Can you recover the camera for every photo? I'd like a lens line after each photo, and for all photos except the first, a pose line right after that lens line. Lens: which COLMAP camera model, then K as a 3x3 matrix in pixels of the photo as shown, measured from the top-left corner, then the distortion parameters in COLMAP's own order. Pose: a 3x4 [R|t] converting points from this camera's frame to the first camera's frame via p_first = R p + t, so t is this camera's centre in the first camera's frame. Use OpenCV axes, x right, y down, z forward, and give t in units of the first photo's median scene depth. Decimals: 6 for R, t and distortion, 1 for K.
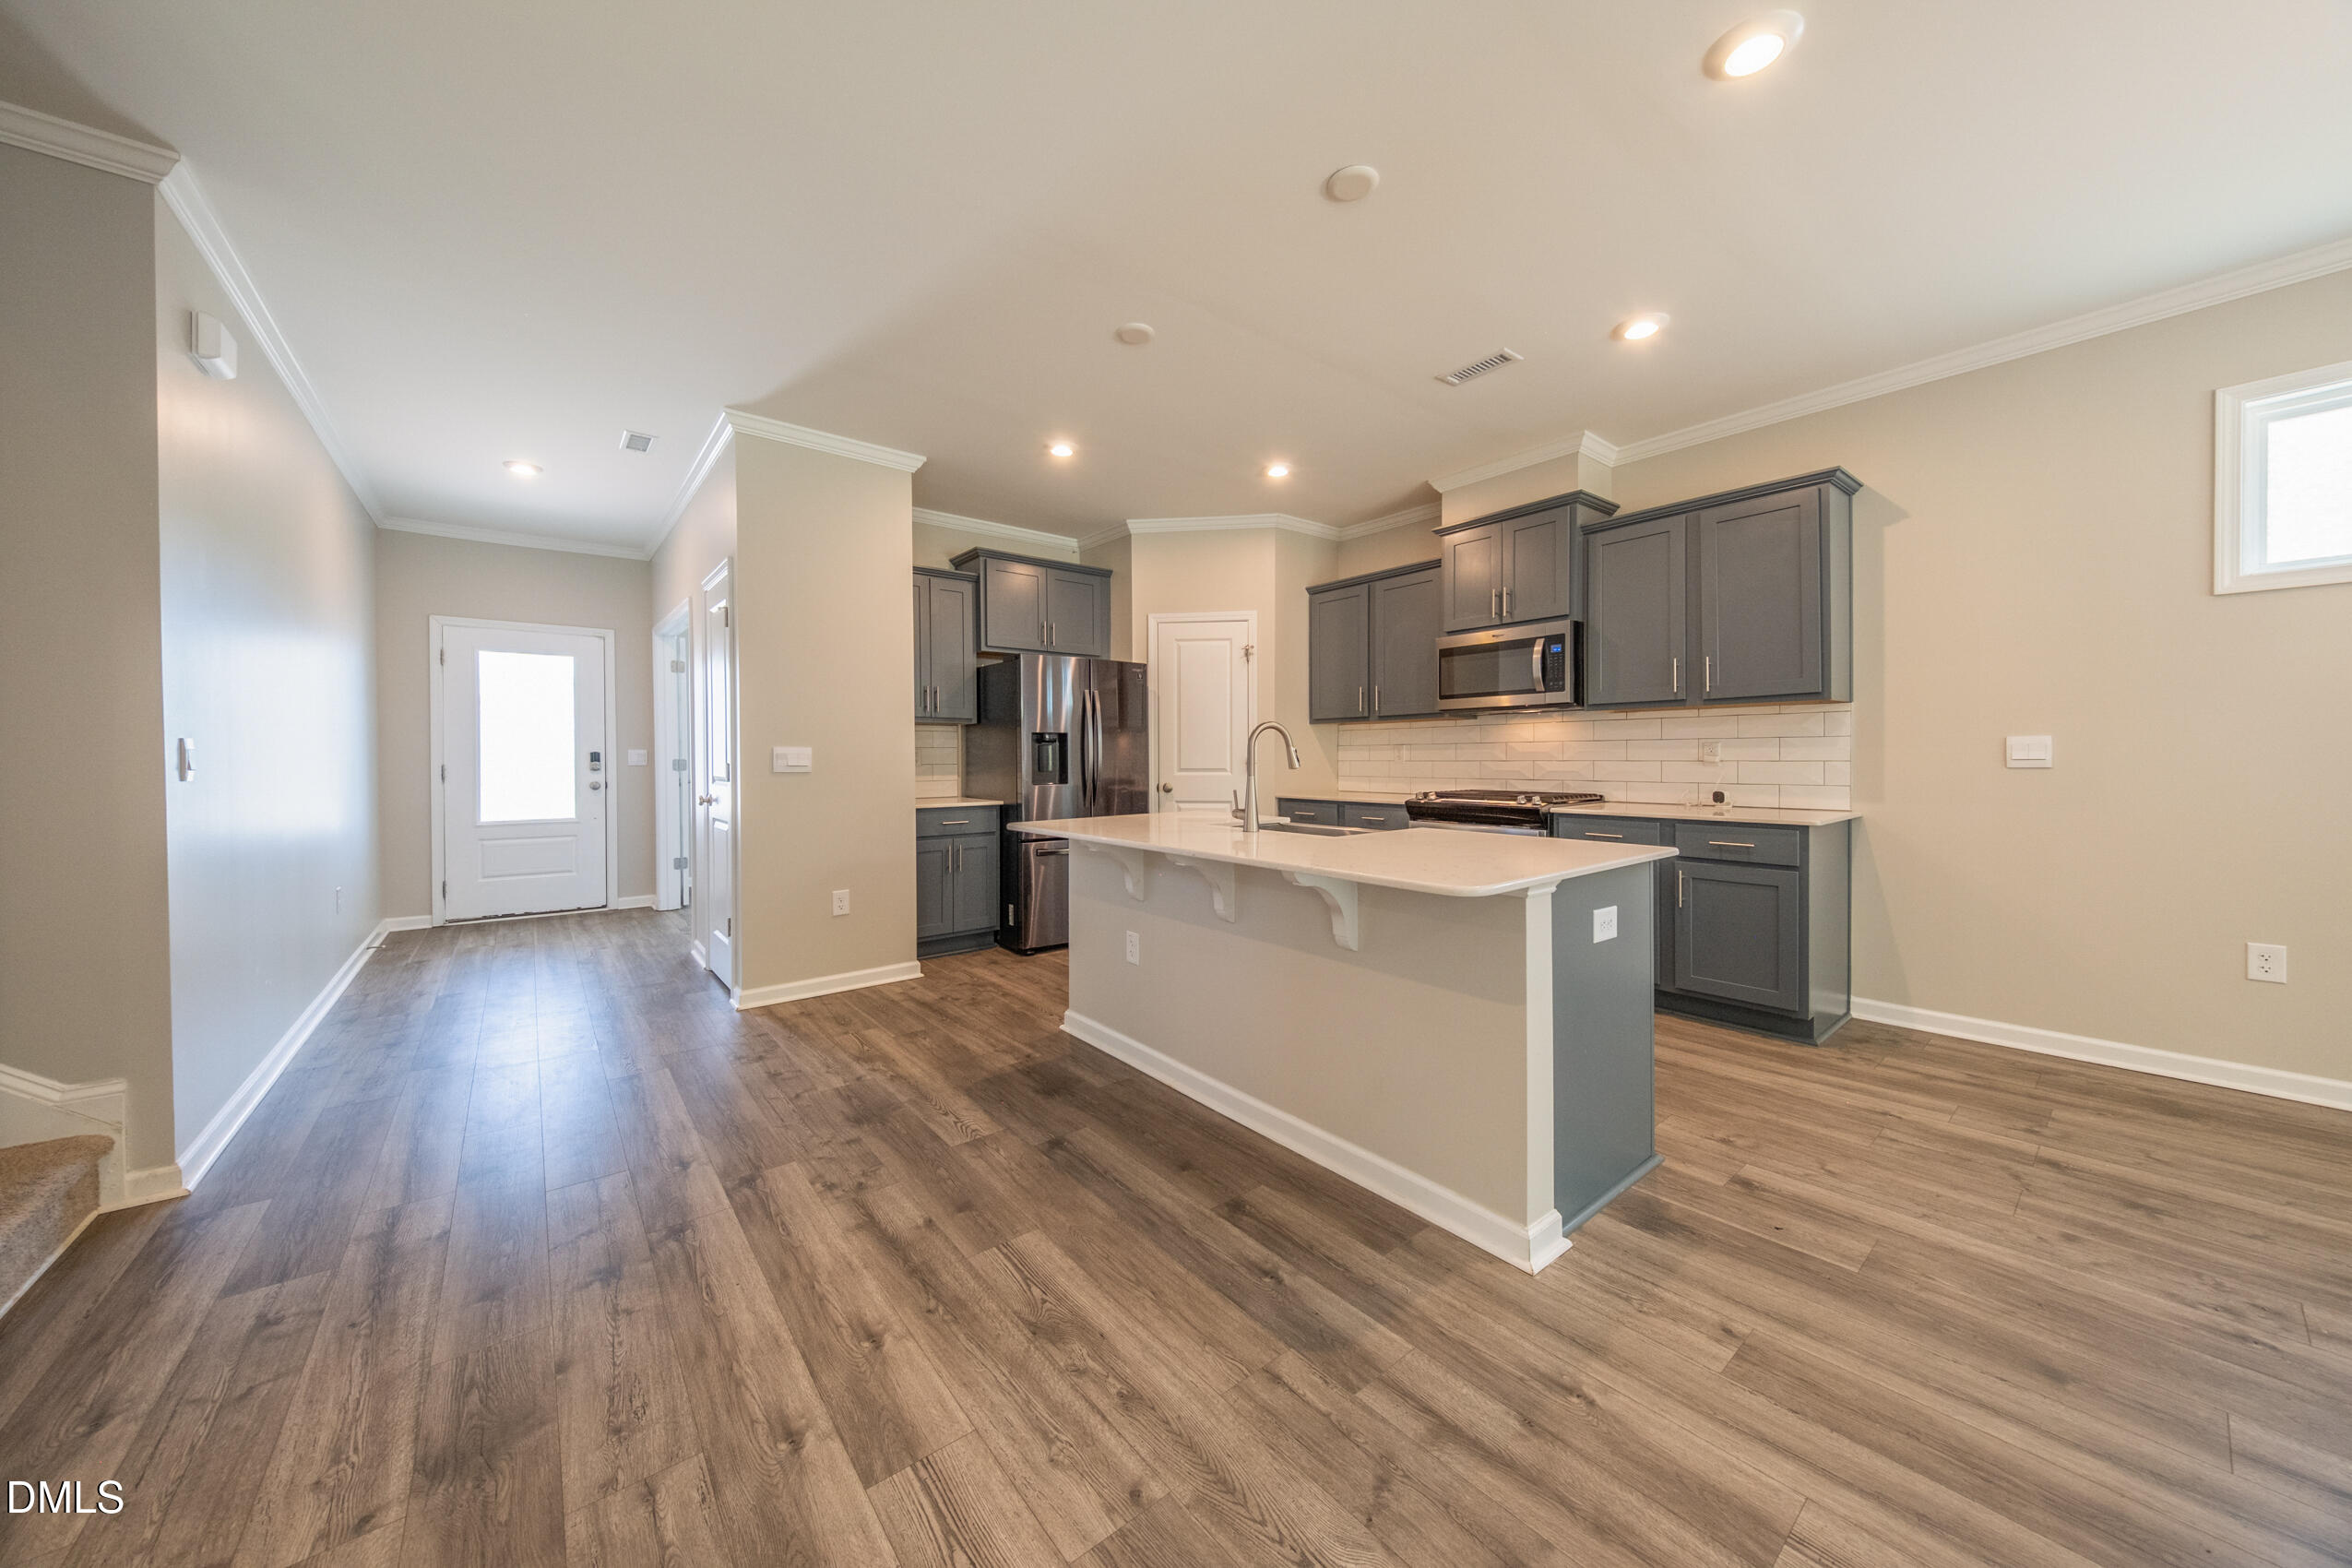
lens RADIAL K [[826.9, 0, 1205.3], [0, 826.9, 761.8], [0, 0, 1]] dist [0.006764, -0.001553]
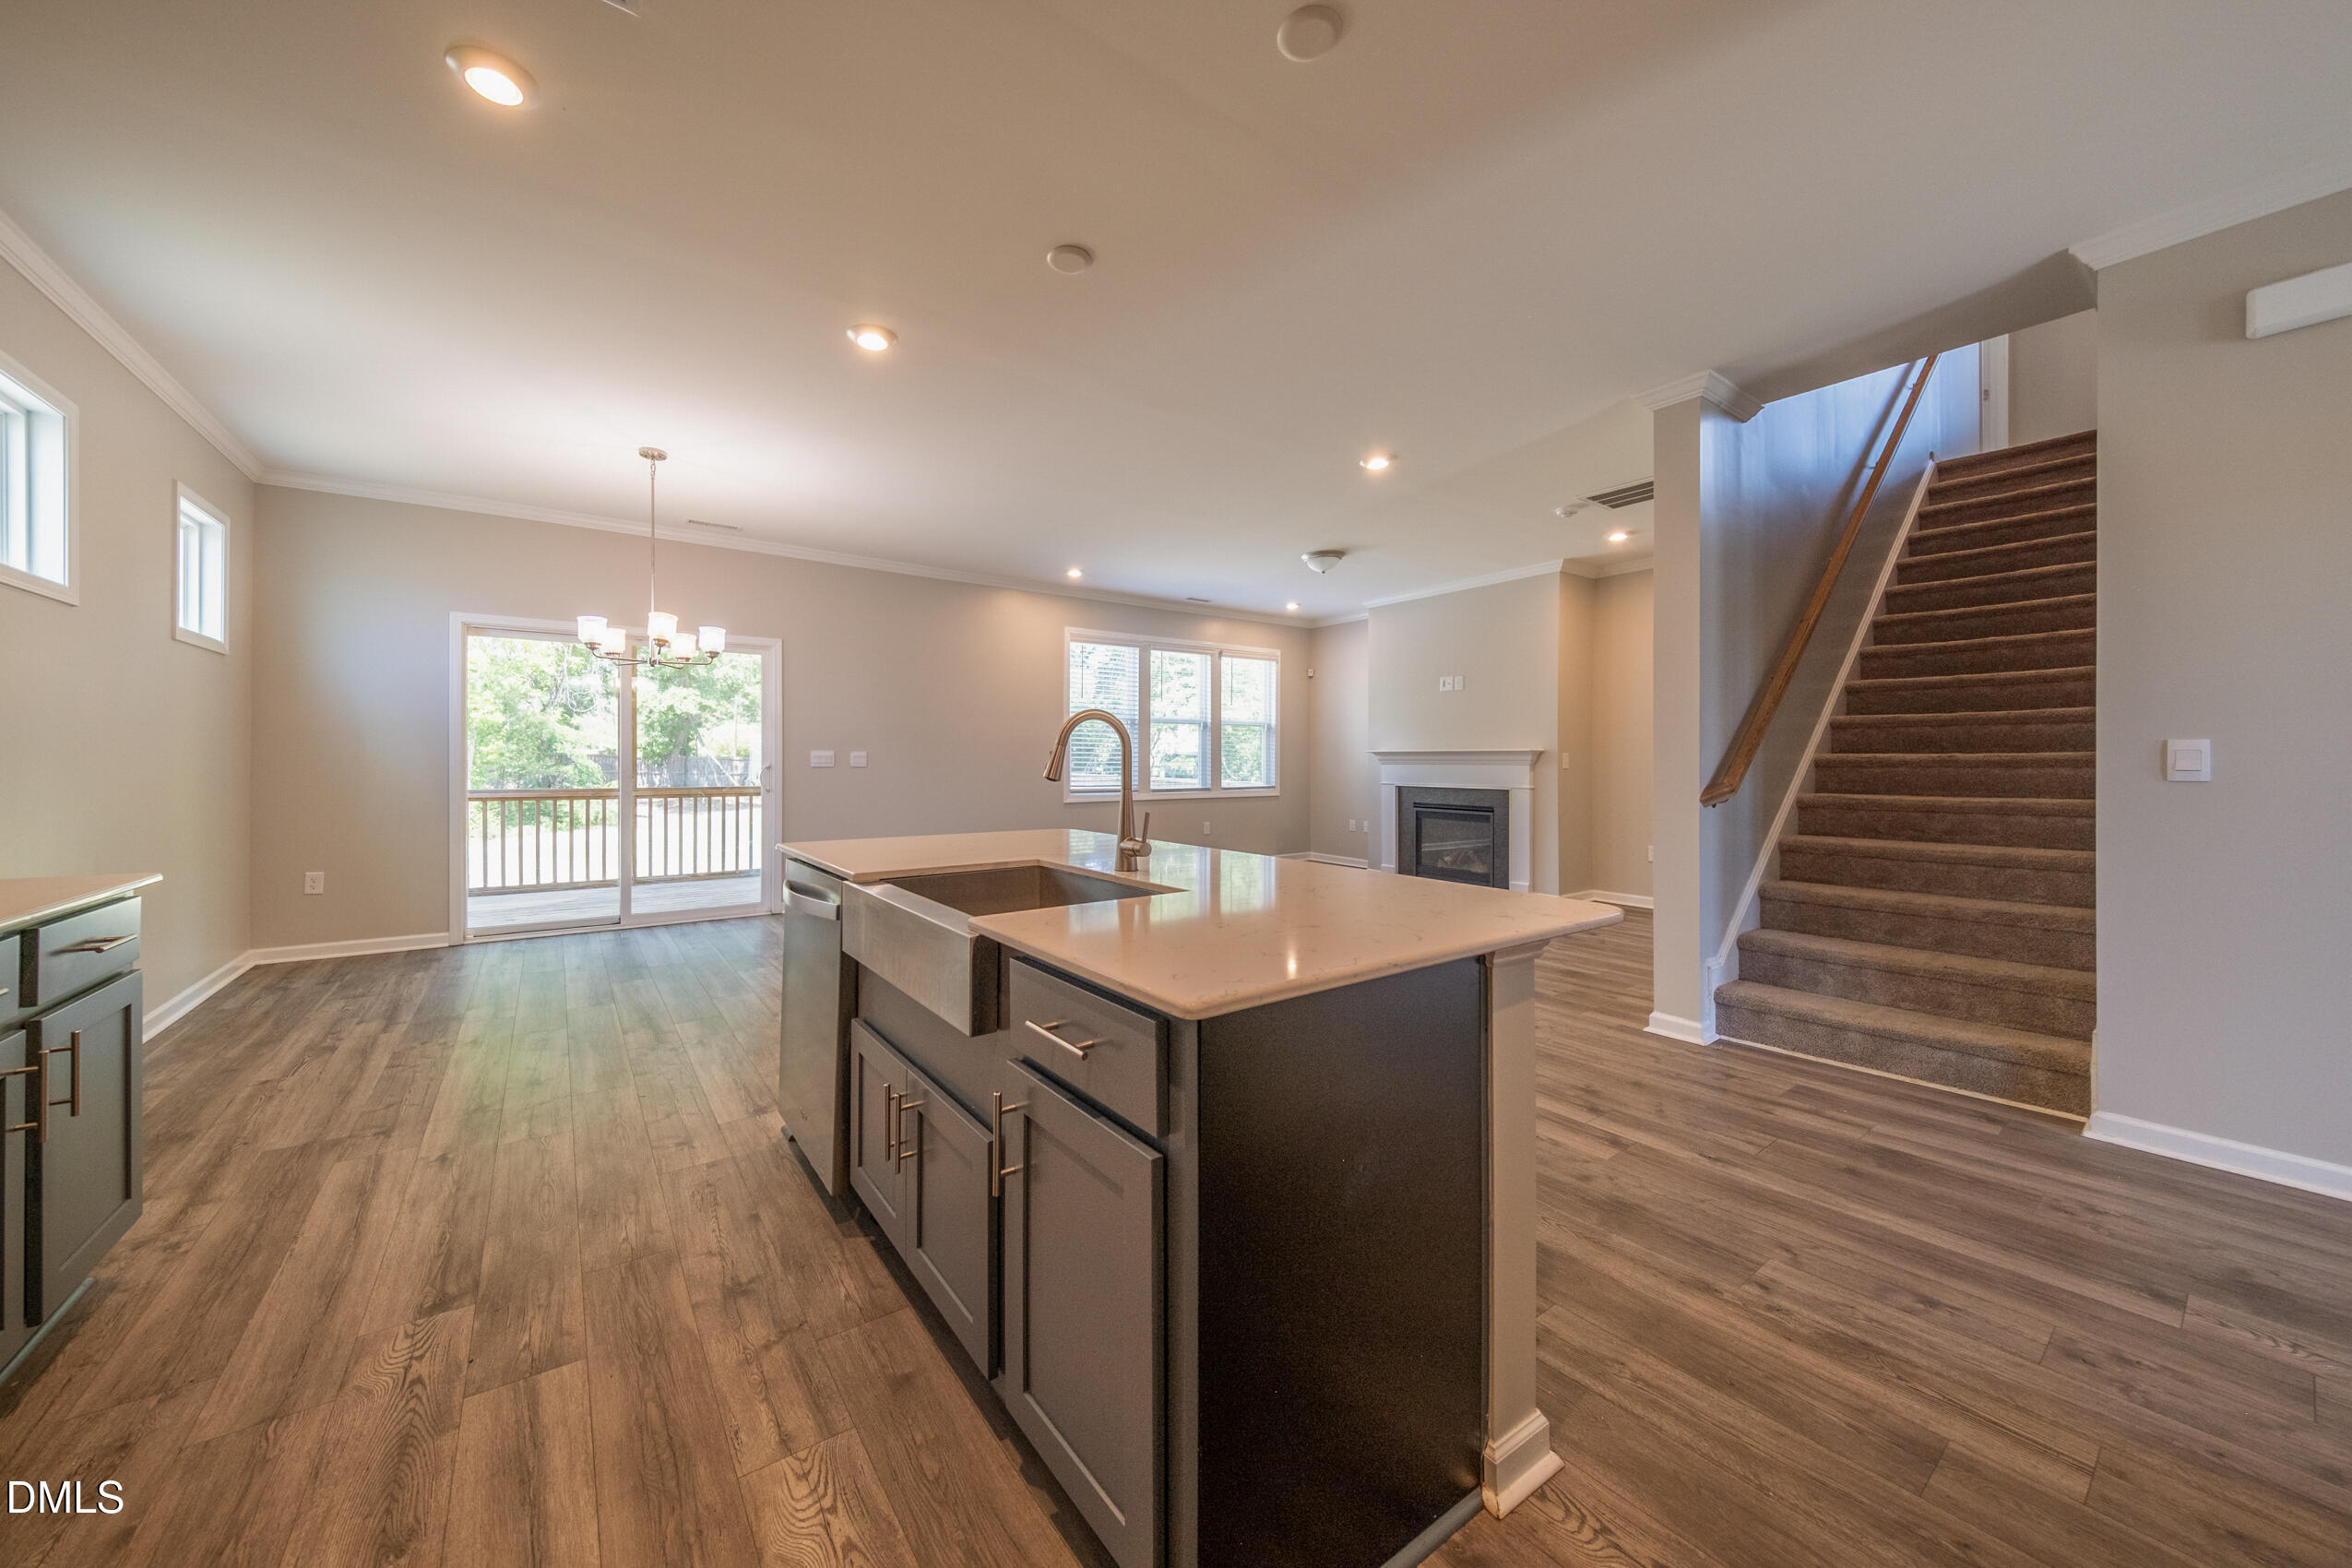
lens RADIAL K [[826.9, 0, 1188.6], [0, 826.9, 754.2], [0, 0, 1]] dist [0.006764, -0.001553]
pose [[-0.999316, 0.000509, 0.036980, -0.020452], [0.000620, 0.999995, 0.002991, -0.015222], [-0.036978, 0.003011, -0.999312, 1.939010]]
